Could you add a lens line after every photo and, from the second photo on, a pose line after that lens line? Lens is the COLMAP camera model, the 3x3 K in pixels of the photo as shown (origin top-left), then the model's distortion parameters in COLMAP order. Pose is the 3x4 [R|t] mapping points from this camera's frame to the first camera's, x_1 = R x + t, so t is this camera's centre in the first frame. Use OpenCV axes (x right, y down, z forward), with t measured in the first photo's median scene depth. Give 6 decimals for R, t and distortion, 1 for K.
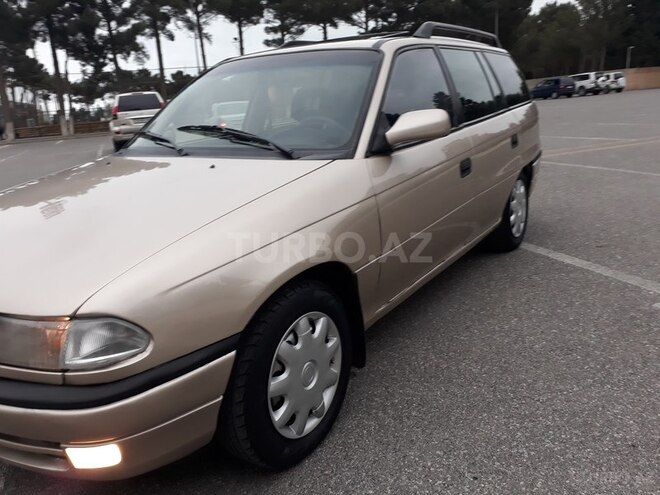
lens RADIAL K [[528.2, 0, 329.8], [0, 528.2, 243.9], [0, 0, 1]] dist [0.004766, -0.005082]
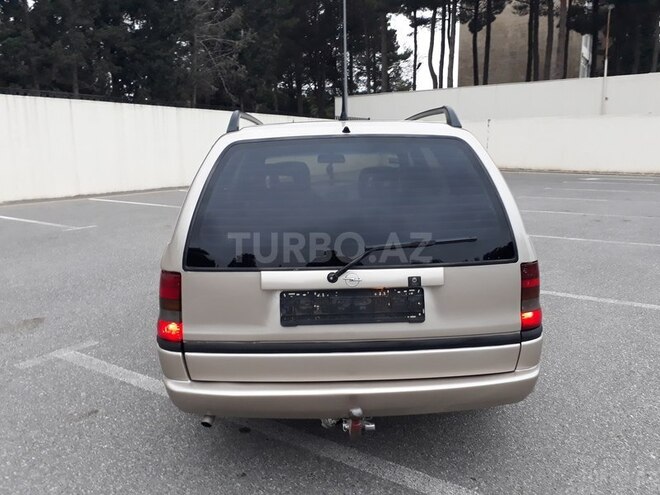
lens RADIAL K [[523.7, 0, 330.9], [0, 523.7, 242.5], [0, 0, 1]] dist [0.029507, -0.044304]
pose [[-0.813358, 0.152891, -0.561313, 0.626620], [-0.105494, 0.910091, 0.400755, -0.546278], [0.572118, 0.385173, -0.724101, 1.653874]]
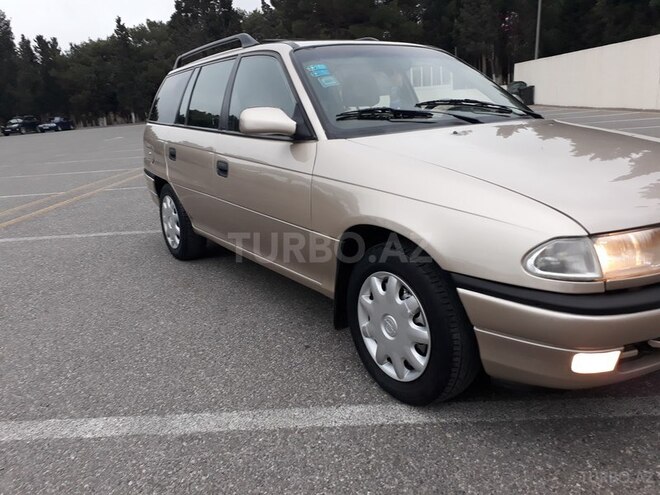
lens RADIAL K [[528.2, 0, 329.8], [0, 528.2, 243.9], [0, 0, 1]] dist [0.004766, -0.005082]
pose [[0.396165, -0.187370, 0.898858, -0.833976], [0.271919, 0.958984, 0.080057, -0.058189], [-0.876991, 0.212701, 0.430865, 0.499800]]
